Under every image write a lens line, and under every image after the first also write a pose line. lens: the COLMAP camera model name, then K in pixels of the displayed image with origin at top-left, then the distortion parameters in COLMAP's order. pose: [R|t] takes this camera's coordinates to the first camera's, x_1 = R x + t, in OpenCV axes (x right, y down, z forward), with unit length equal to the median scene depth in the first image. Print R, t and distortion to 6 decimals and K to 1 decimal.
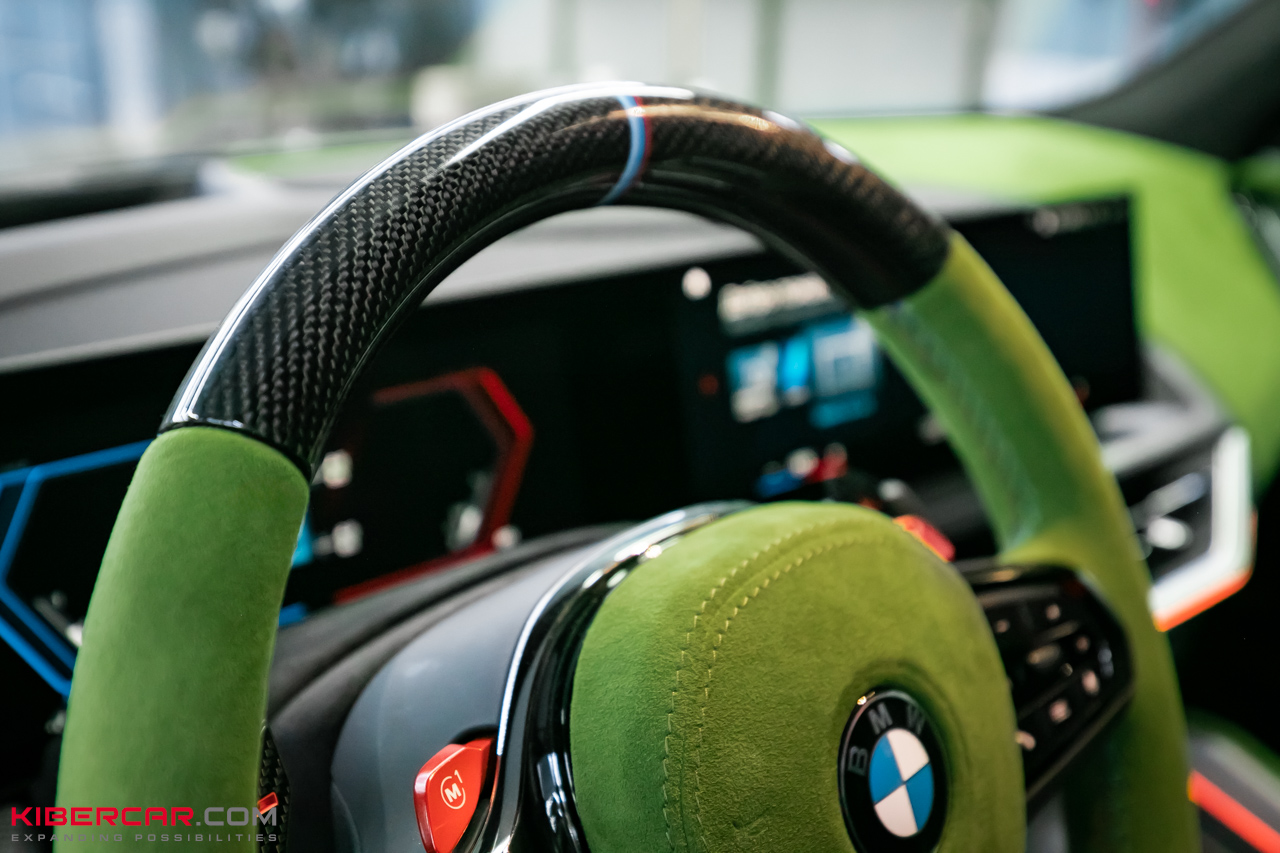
lens RADIAL K [[1288.3, 0, 603.7], [0, 1288.3, 382.7], [0, 0, 1]] dist [0.009379, 0.000715]
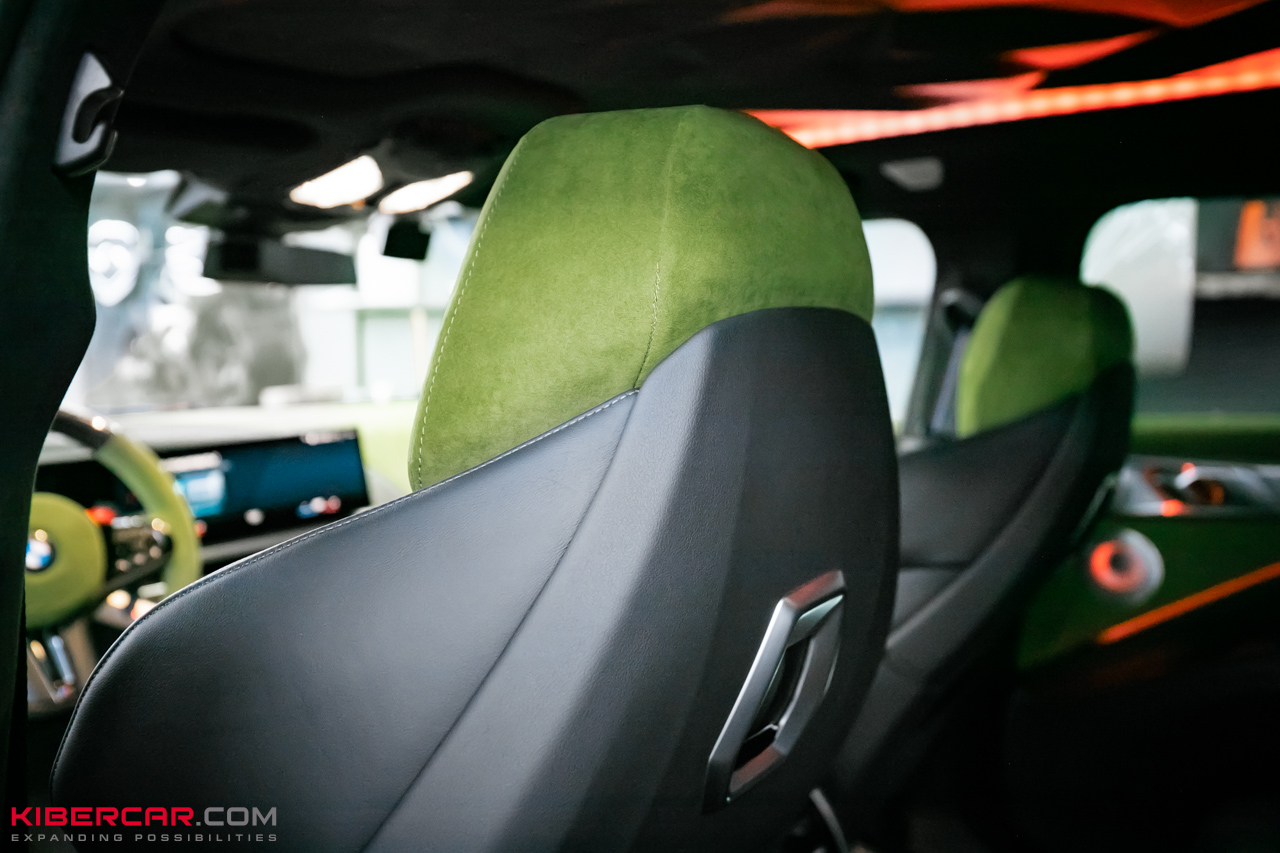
lens RADIAL K [[996.1, 0, 640.8], [0, 996.1, 426.6], [0, 0, 1]] dist [0.002036, 0.000886]
pose [[0.987847, -0.039269, 0.150385, 1.651448], [0.067114, 0.980475, -0.184838, 0.615348], [-0.140191, 0.192684, 0.971195, -2.434130]]
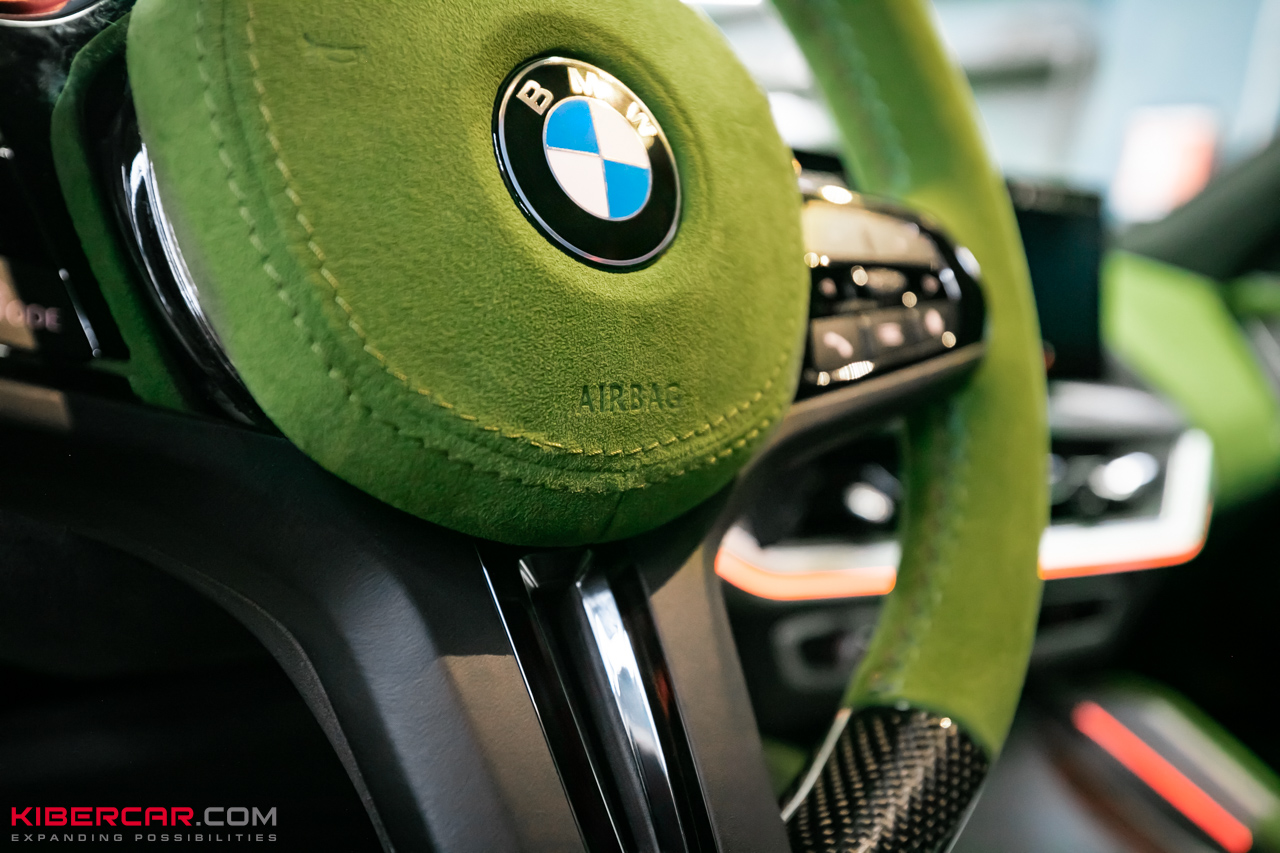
lens RADIAL K [[991.3, 0, 640.0], [0, 991.3, 426.5], [0, 0, 1]] dist [0.010051, 0.002555]
pose [[0.987295, 0.117876, -0.106552, 0.330659], [-0.131494, 0.982569, -0.131409, 0.532812], [0.089205, 0.143751, 0.985585, 0.414730]]
